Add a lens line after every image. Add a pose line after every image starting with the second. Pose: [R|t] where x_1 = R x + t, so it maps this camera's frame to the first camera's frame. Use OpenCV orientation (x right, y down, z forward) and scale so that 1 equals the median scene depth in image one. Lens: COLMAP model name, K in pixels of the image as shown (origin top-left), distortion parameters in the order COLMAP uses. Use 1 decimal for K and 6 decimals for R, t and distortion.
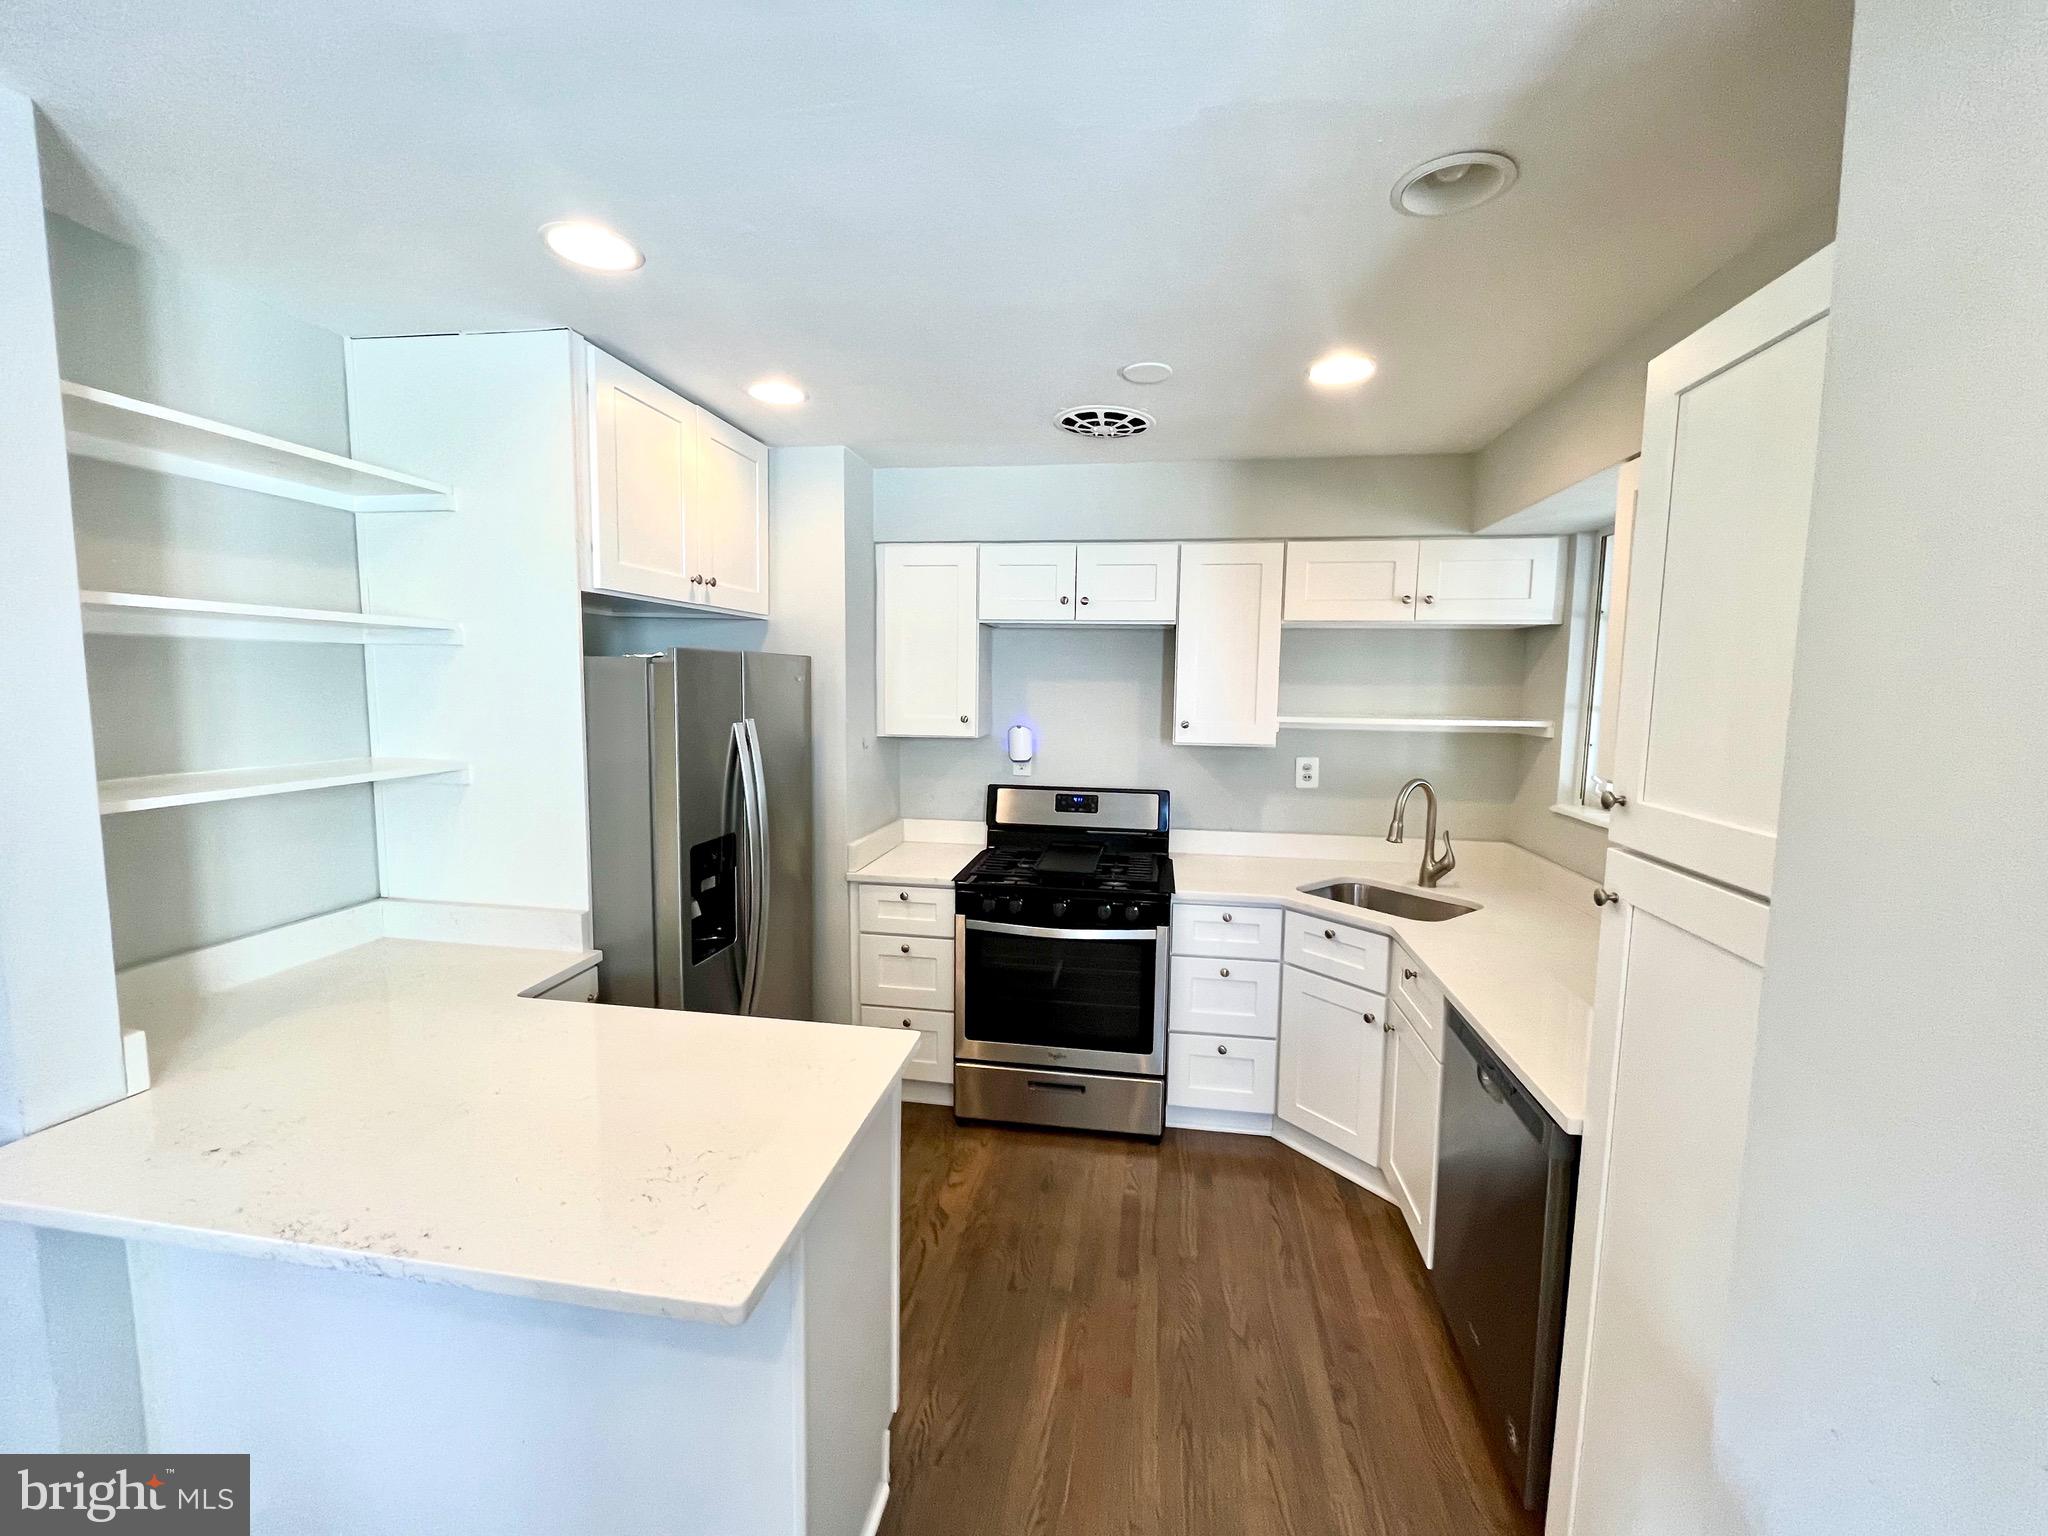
lens RADIAL K [[827.2, 0, 1030.6], [0, 827.2, 766.7], [0, 0, 1]] dist [0.002182, 0.000004]
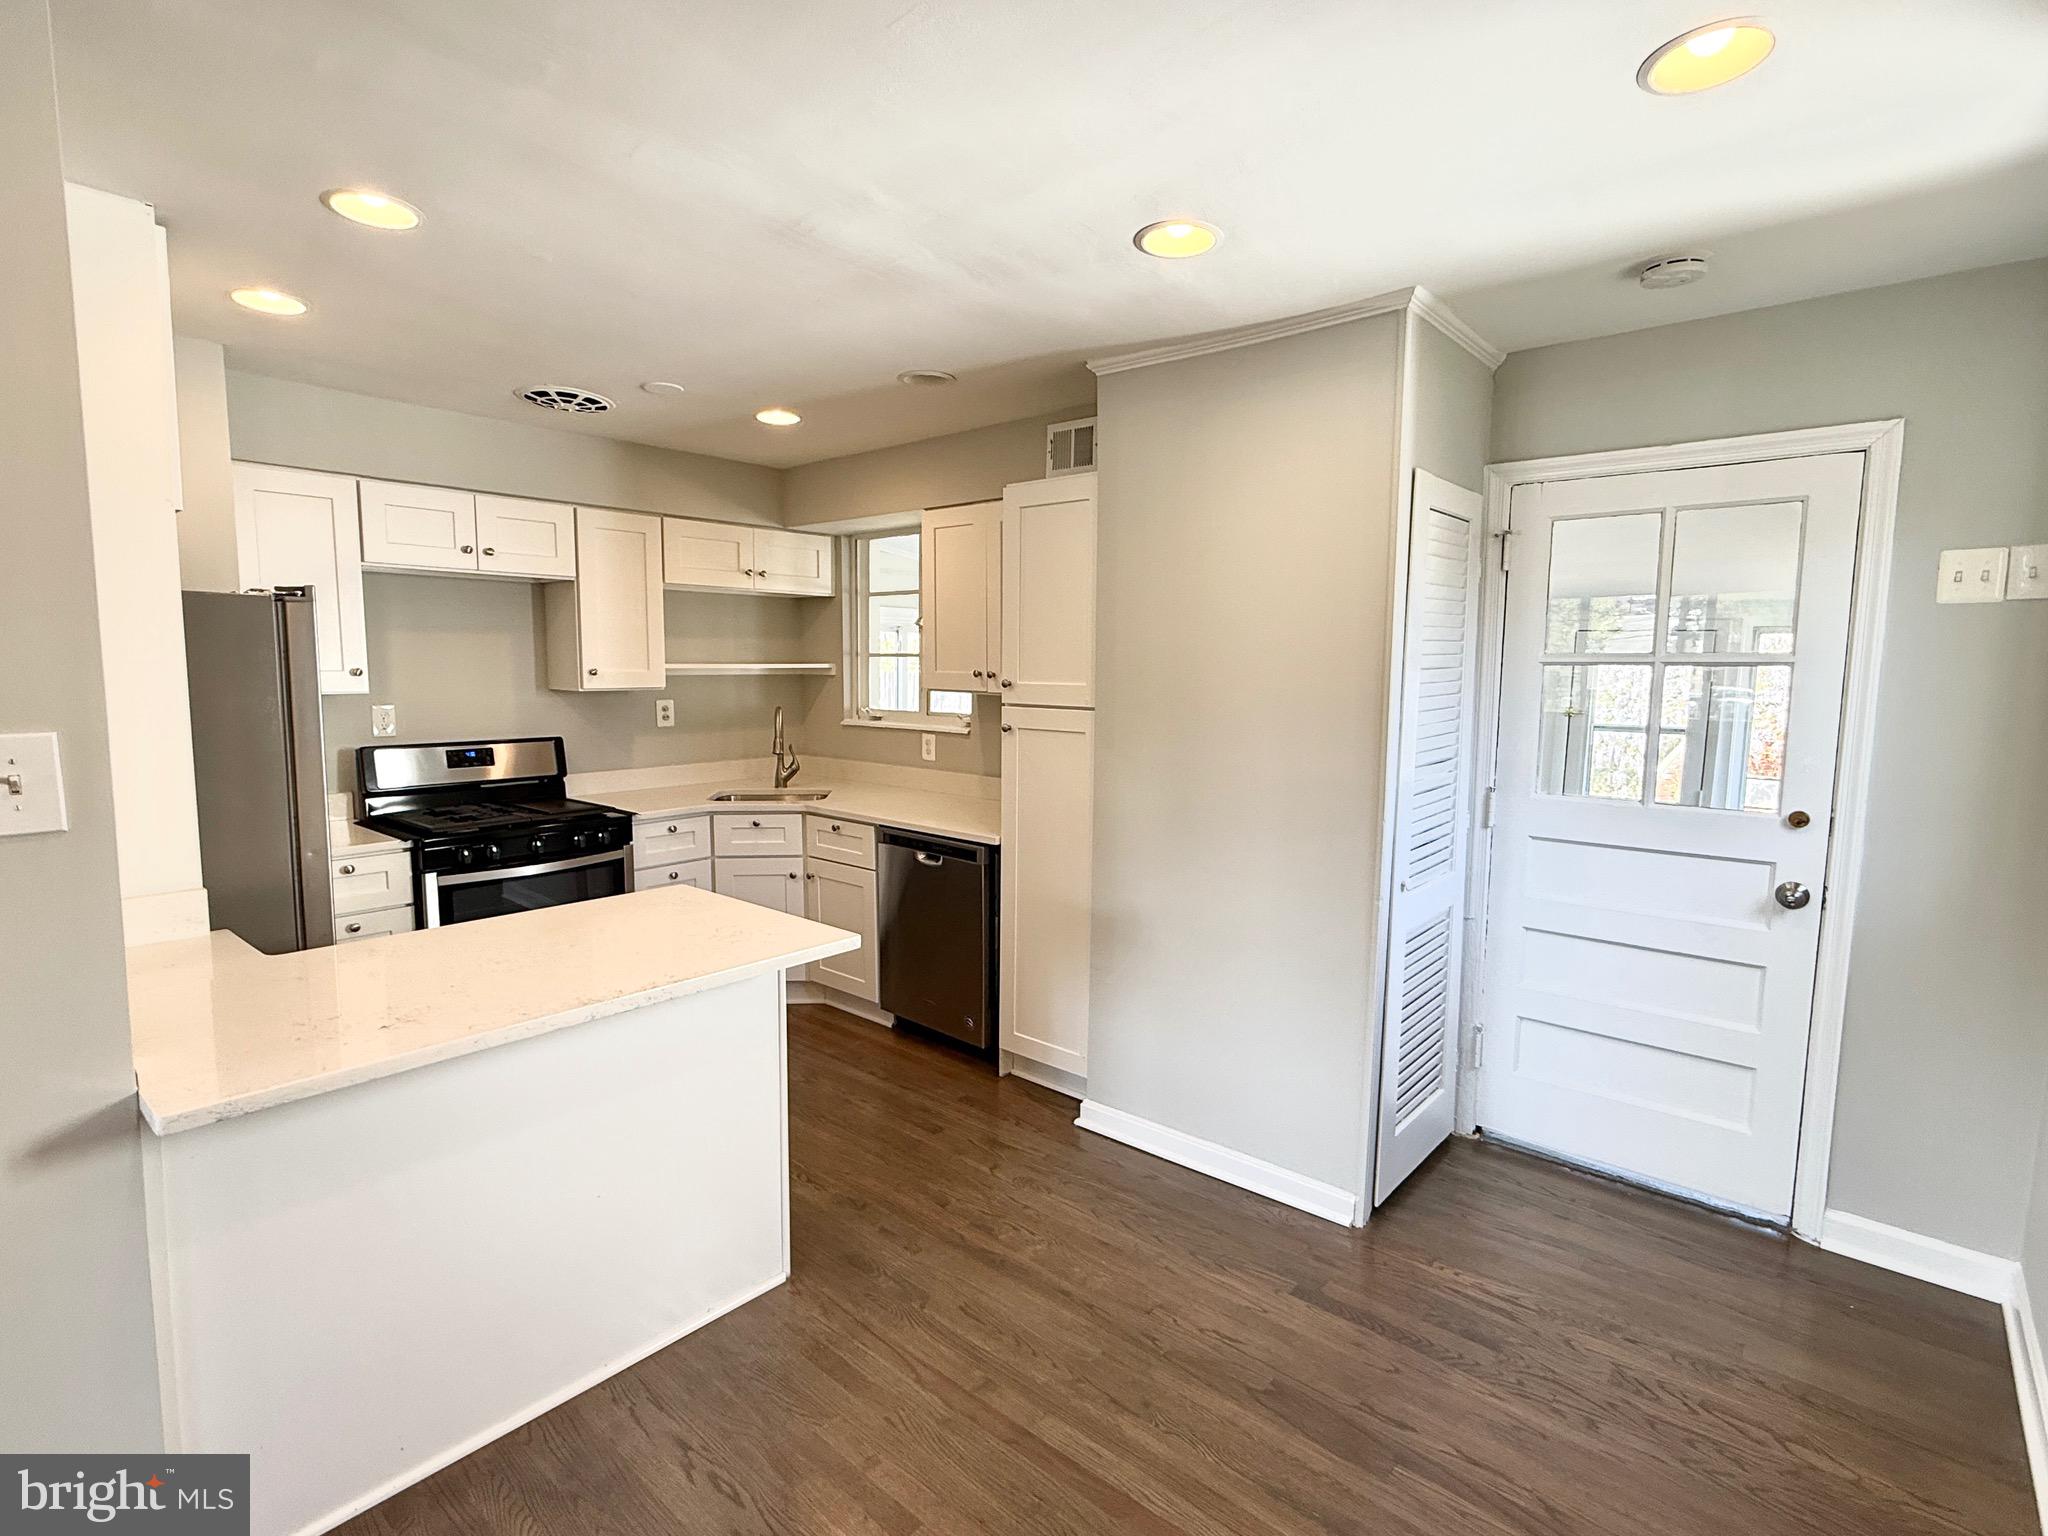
lens RADIAL K [[1003.6, 0, 1018.3], [0, 1003.6, 762.5], [0, 0, 1]] dist [-0.000265, 0.000109]
pose [[0.527059, -0.095312, 0.844467, -0.671005], [0.087703, 0.994485, 0.057506, 0.042676], [-0.845291, 0.043753, 0.532512, -0.191647]]
